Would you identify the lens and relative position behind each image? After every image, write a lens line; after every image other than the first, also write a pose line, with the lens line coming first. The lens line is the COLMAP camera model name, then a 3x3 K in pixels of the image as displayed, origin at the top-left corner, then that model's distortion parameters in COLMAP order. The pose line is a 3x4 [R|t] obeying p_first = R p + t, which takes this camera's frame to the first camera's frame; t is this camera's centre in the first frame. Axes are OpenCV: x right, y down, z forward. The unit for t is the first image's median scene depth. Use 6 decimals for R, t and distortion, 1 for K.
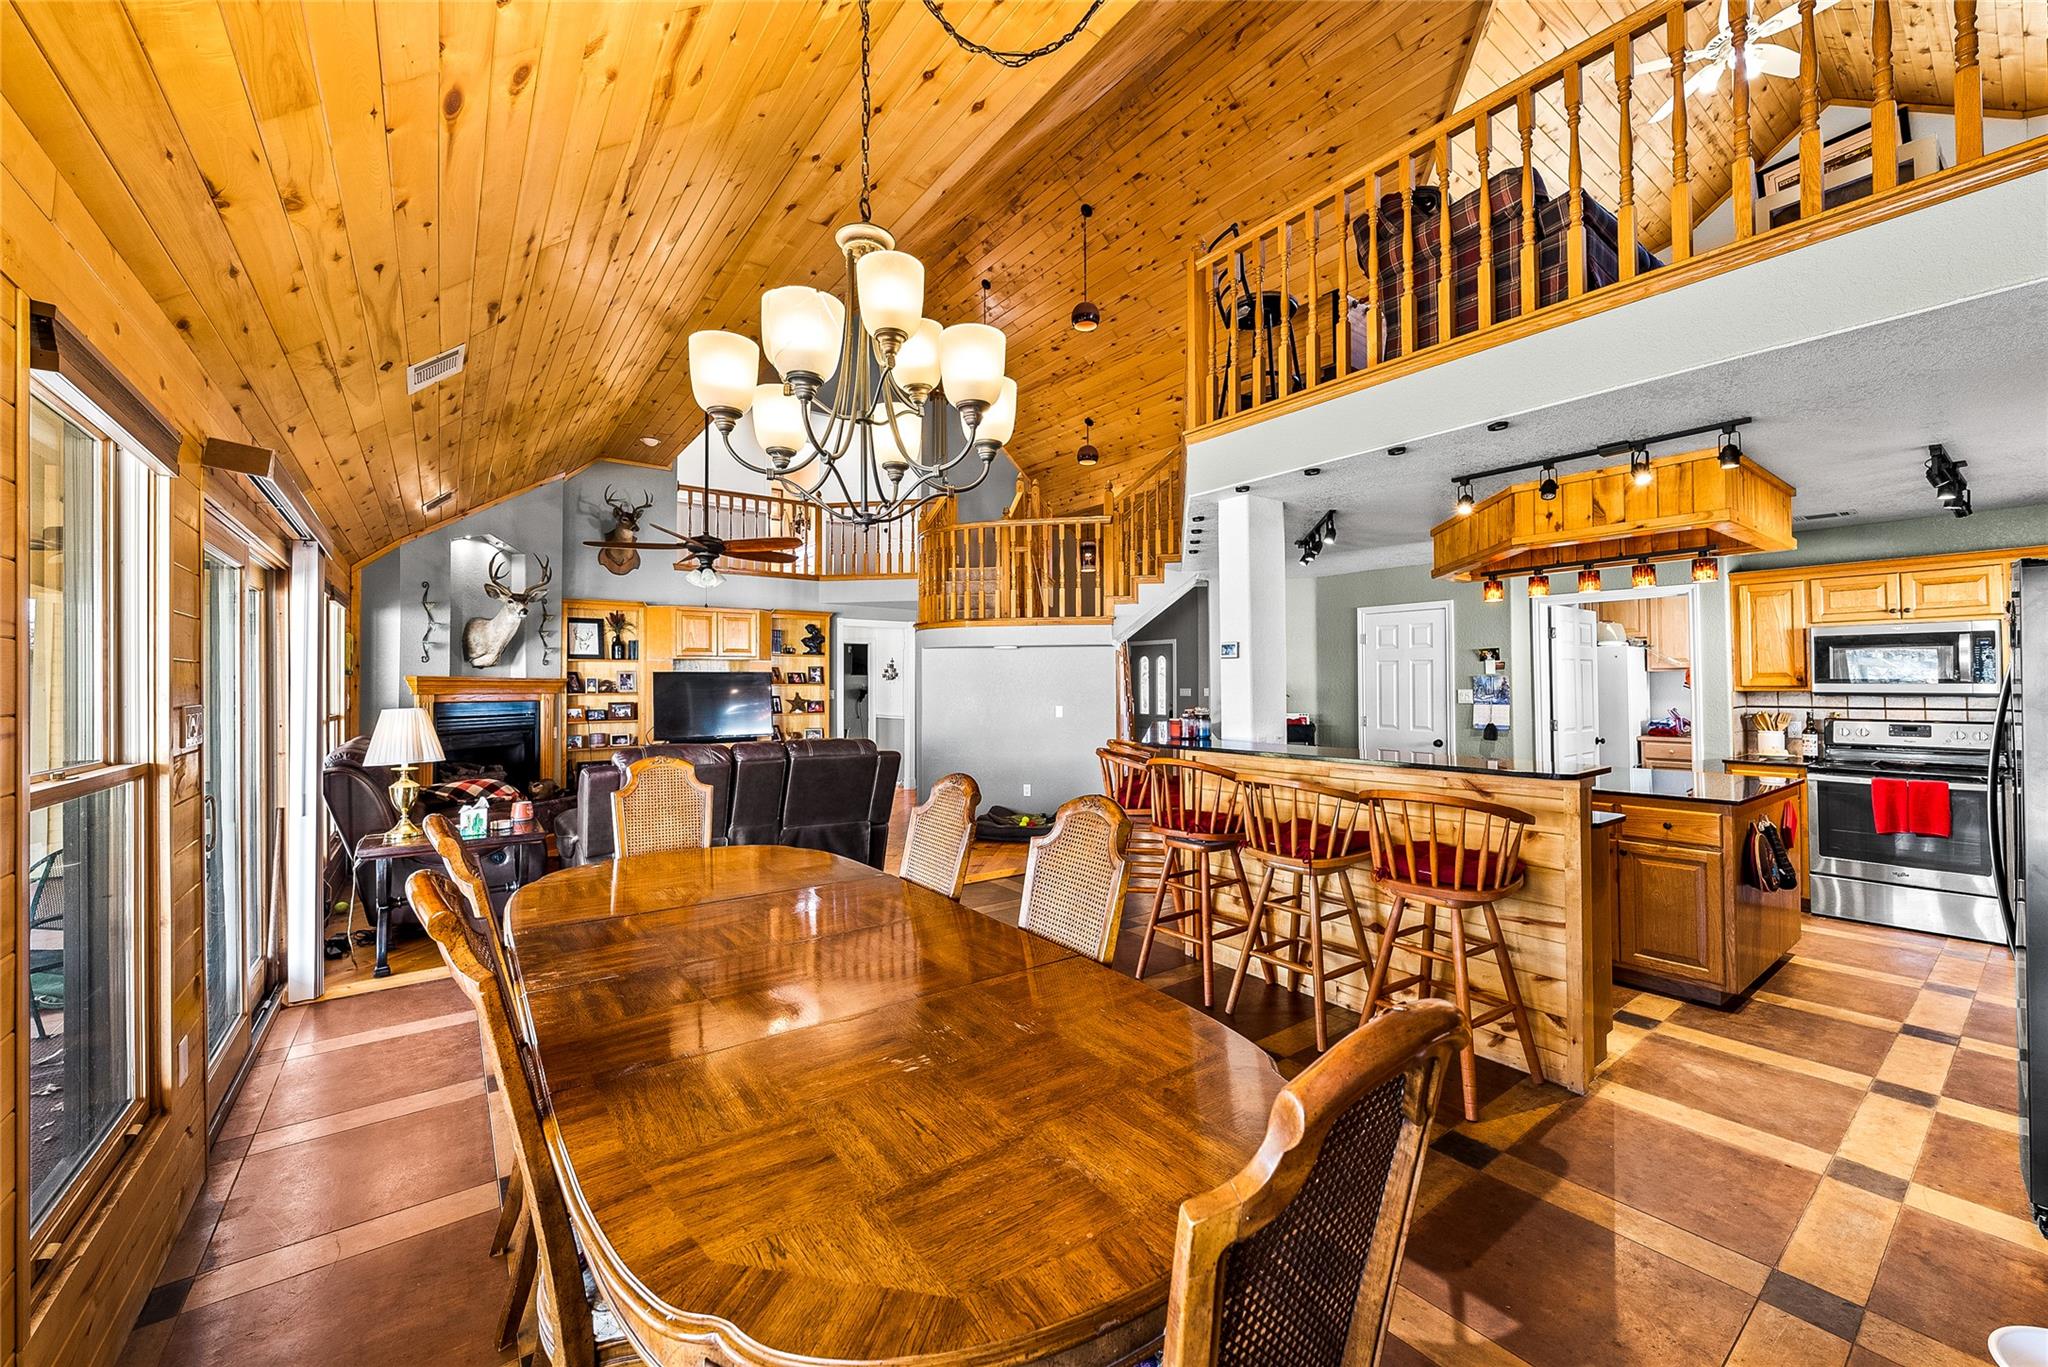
lens RADIAL K [[790.5, 0, 1024.7], [0, 790.5, 669.1], [0, 0, 1]] dist [-0.005199, -0.000033]
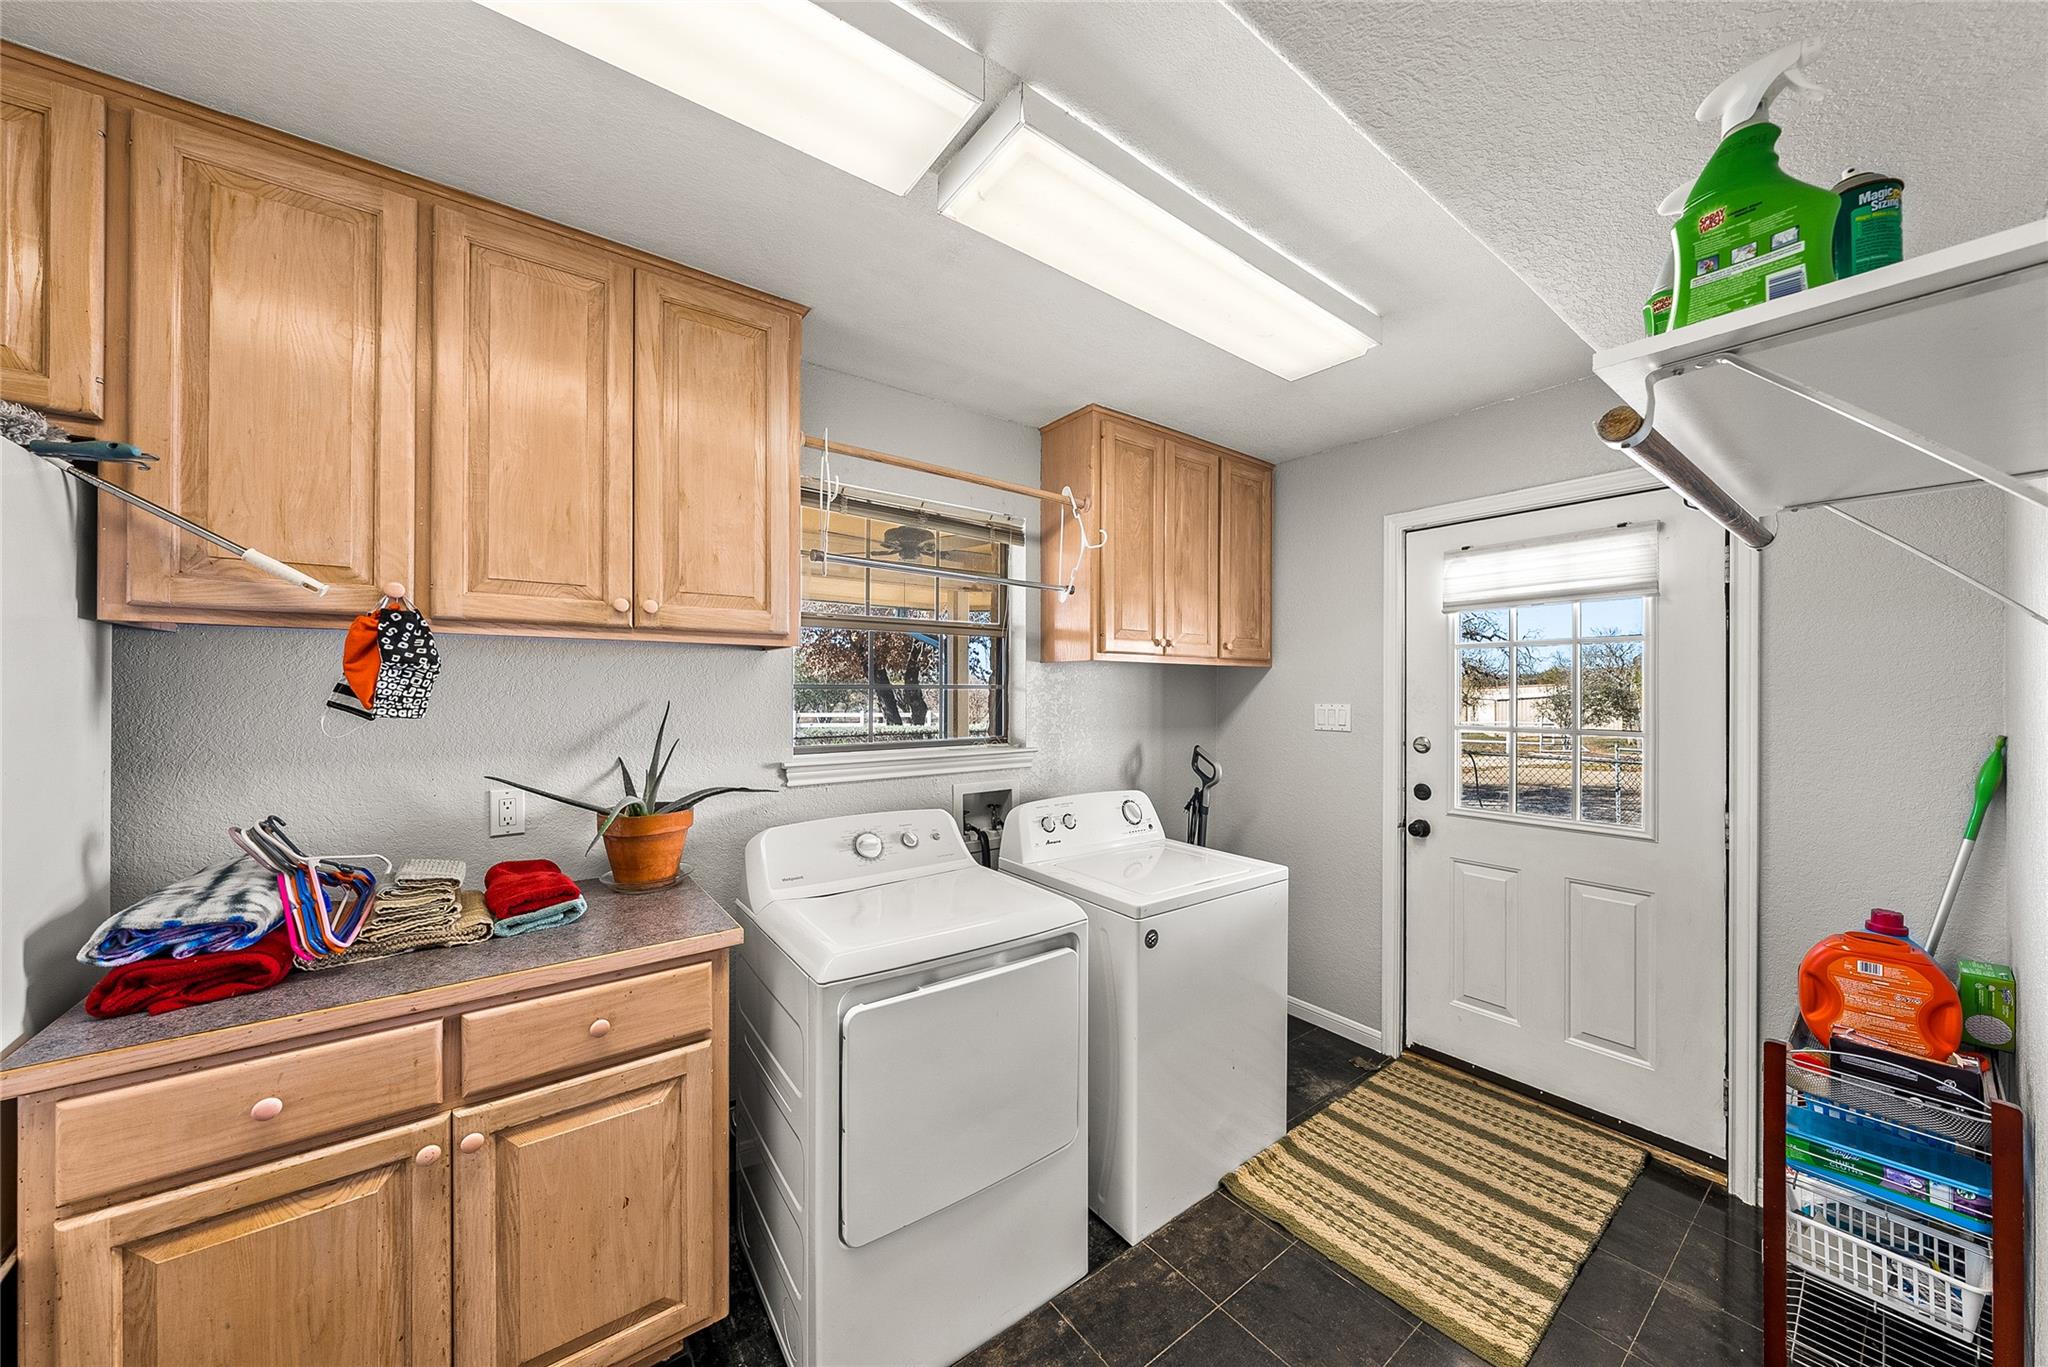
lens RADIAL K [[703.9, 0, 1022.5], [0, 703.9, 690.3], [0, 0, 1]] dist [-0.000537, -0.000123]
pose [[-0.008698, 0.006747, 0.999939, 0.787012], [-0.020867, 0.999758, -0.006927, 0.018869], [-0.999744, -0.020926, -0.008555, 0.990152]]
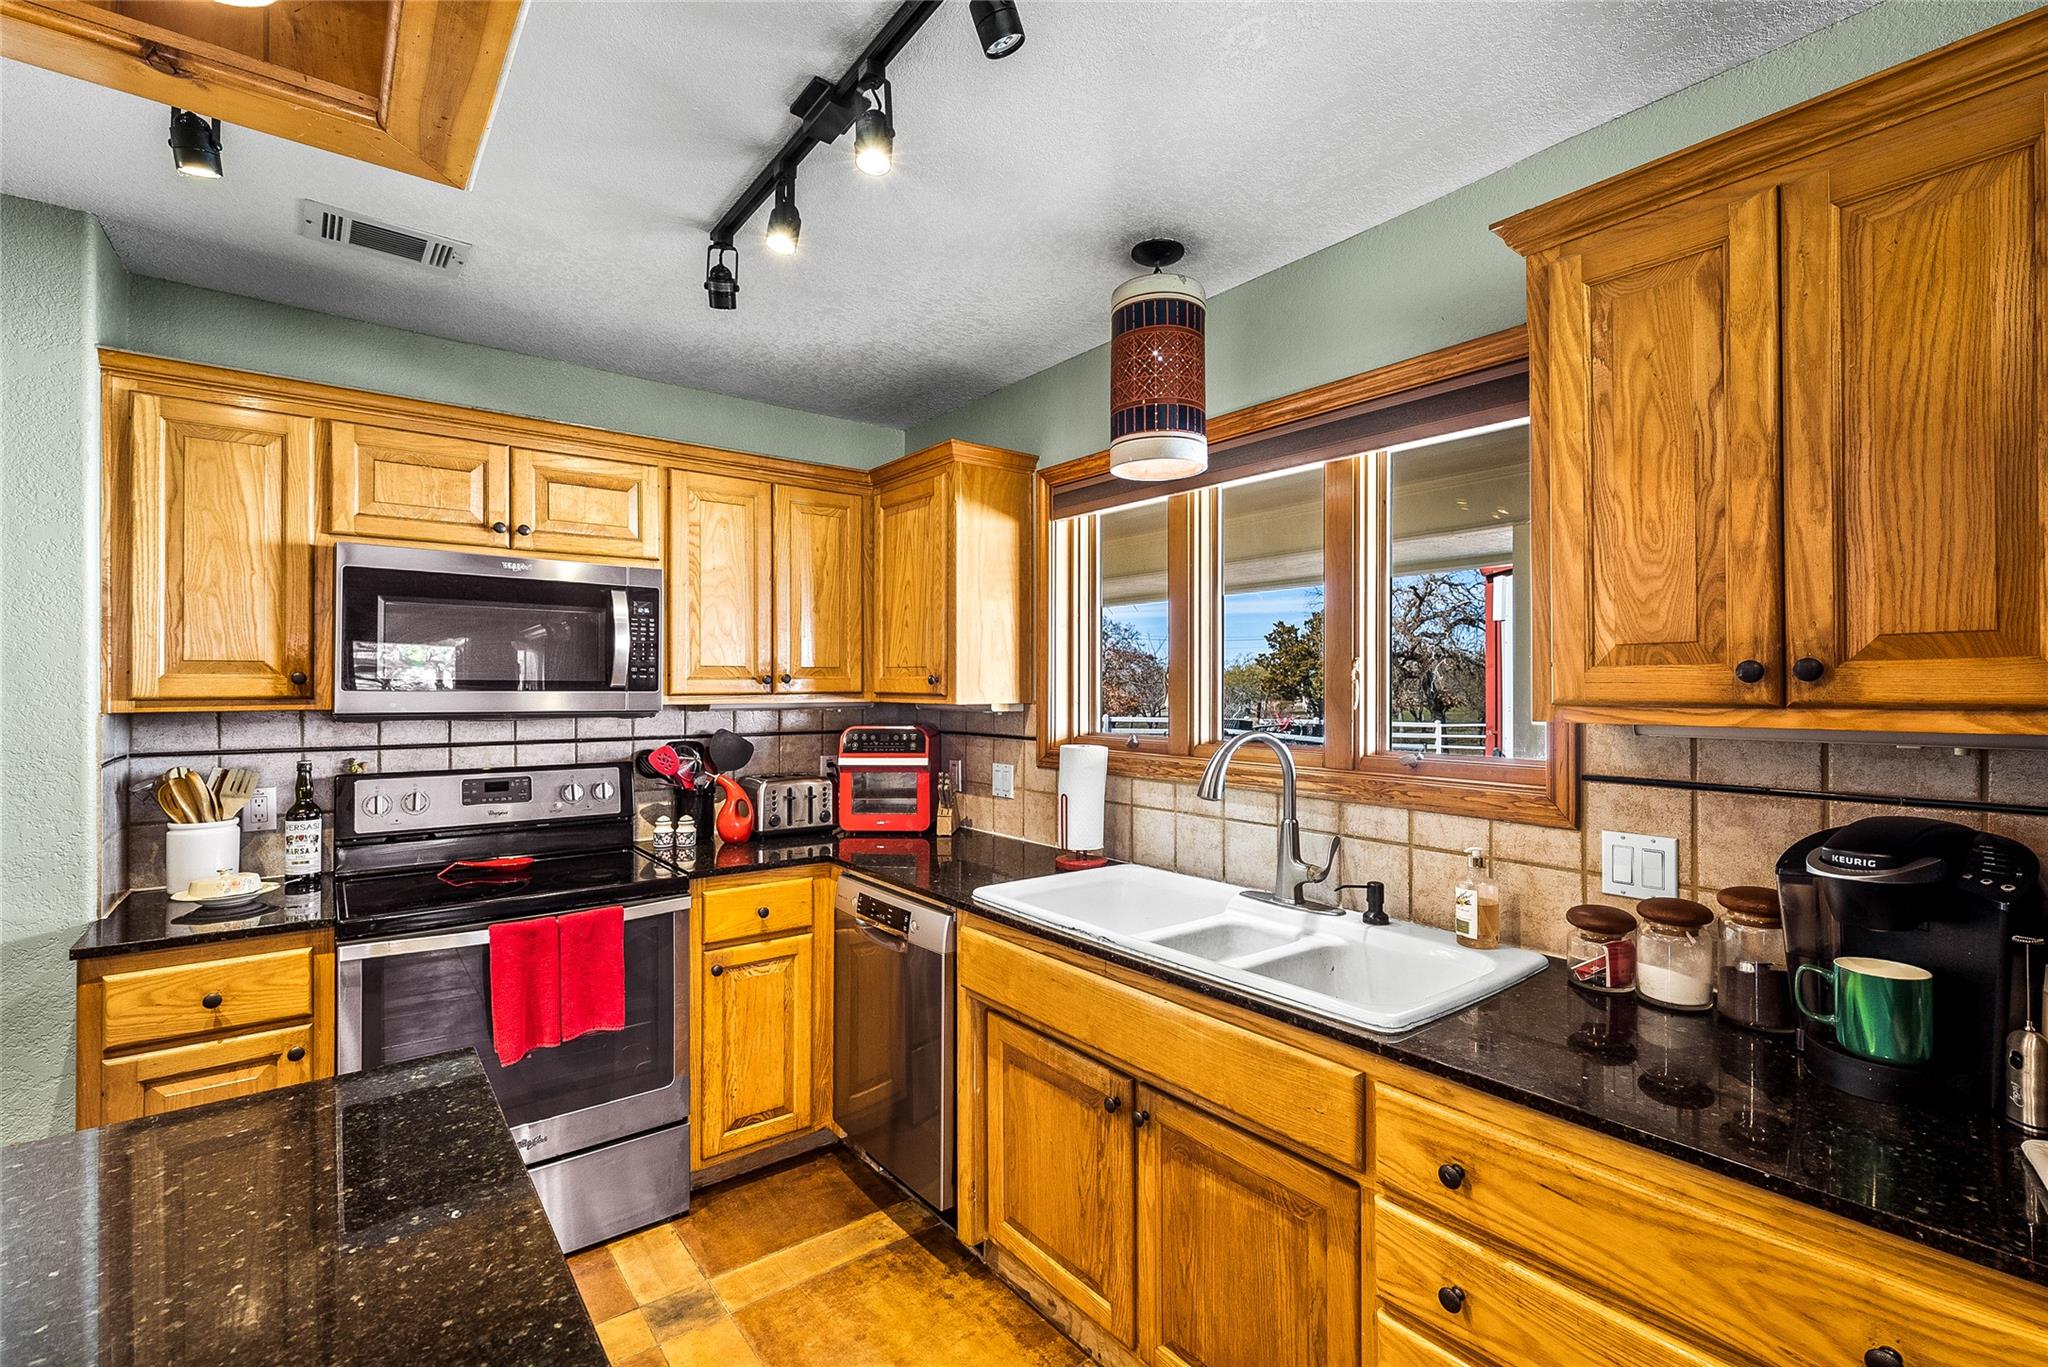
lens RADIAL K [[901.9, 0, 1025.6], [0, 901.9, 685.7], [0, 0, 1]] dist [-0.001733, -0.001655]
pose [[-0.032531, 0.007943, 0.999439, 0.538351], [-0.018681, 0.999789, -0.008554, 0.012949], [-0.999296, -0.018949, -0.032376, 0.657913]]
